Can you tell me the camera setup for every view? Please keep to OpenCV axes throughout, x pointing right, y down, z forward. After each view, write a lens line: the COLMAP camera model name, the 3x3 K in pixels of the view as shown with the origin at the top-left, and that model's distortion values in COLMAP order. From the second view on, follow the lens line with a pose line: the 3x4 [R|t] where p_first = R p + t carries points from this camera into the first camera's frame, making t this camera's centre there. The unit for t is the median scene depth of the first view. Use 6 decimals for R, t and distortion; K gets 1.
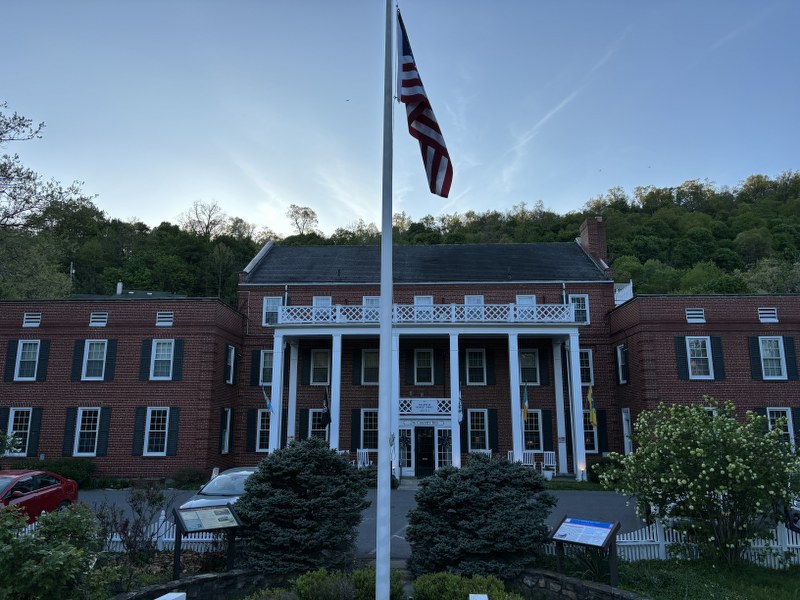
lens RADIAL K [[612.2, 0, 400.0], [0, 612.2, 300.0], [0, 0, 1]] dist [0.035437, -0.003017]
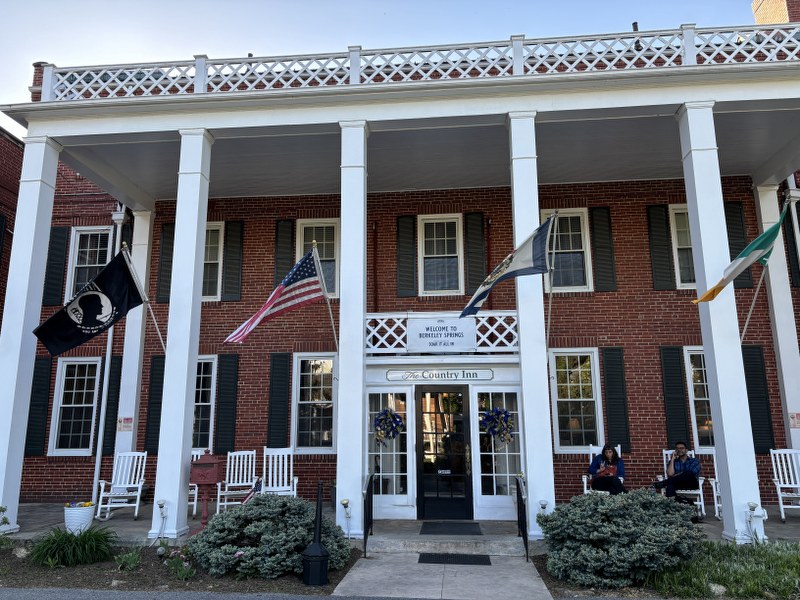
lens RADIAL K [[612.2, 0, 400.0], [0, 612.2, 300.0], [0, 0, 1]] dist [0.035437, -0.003017]
pose [[0.998785, -0.016181, -0.046552, 0.032592], [0.016432, 0.999852, 0.005025, 0.150977], [0.046464, -0.005784, 0.998903, 0.622349]]
